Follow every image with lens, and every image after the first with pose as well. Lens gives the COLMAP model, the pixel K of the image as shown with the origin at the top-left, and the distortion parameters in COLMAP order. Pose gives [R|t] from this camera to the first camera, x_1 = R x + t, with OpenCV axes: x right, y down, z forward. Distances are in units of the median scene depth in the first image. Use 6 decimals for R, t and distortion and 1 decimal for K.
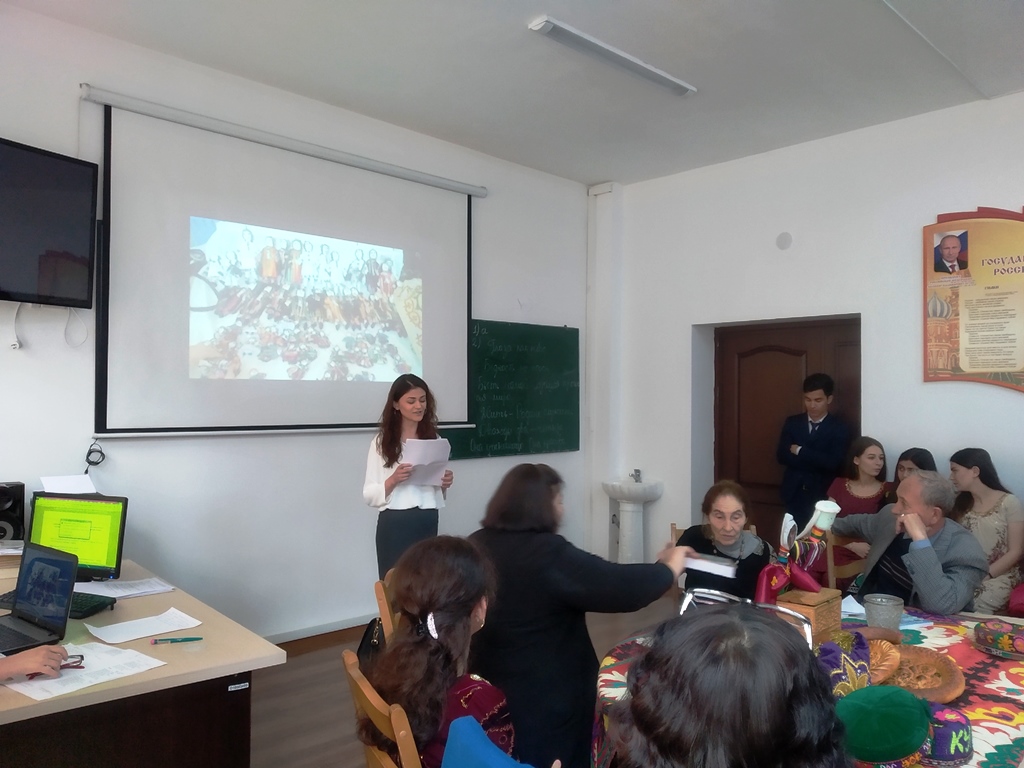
lens RADIAL K [[790.6, 0, 512.0], [0, 790.6, 384.0], [0, 0, 1]] dist [0.071019, -0.123179]
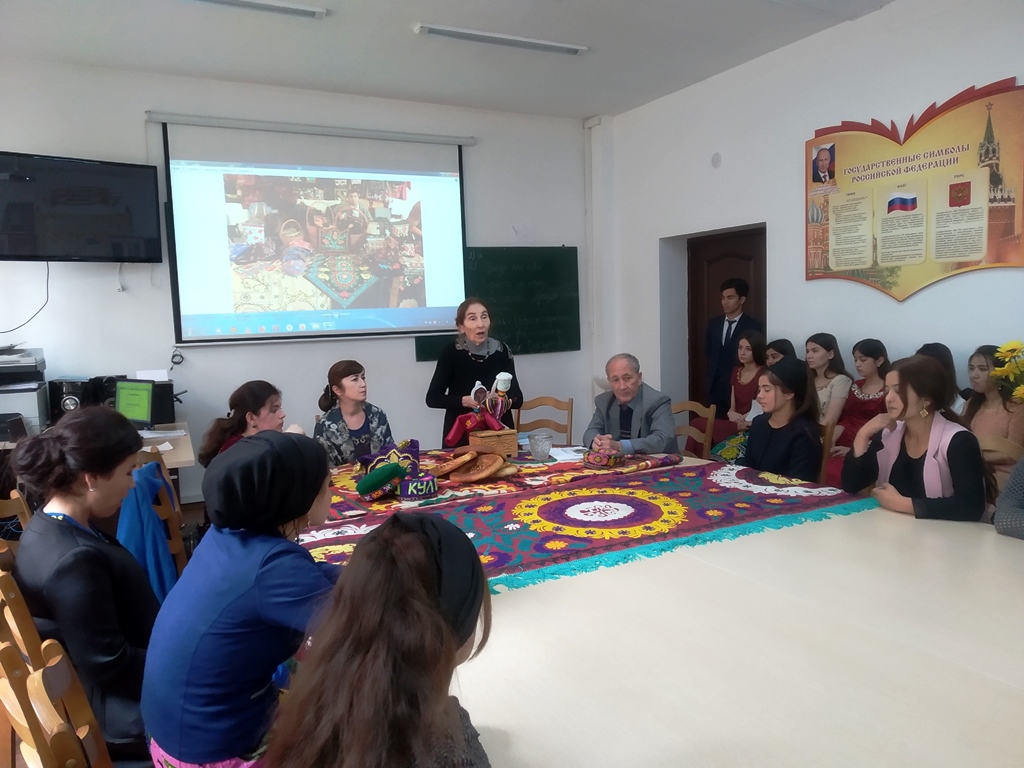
lens RADIAL K [[790.6, 0, 512.0], [0, 790.6, 384.0], [0, 0, 1]] dist [0.071019, -0.123179]
pose [[0.956519, -0.012968, -0.291383, 0.448103], [0.045773, 0.993306, 0.106053, 0.004427], [0.288057, -0.114779, 0.950710, -0.234479]]
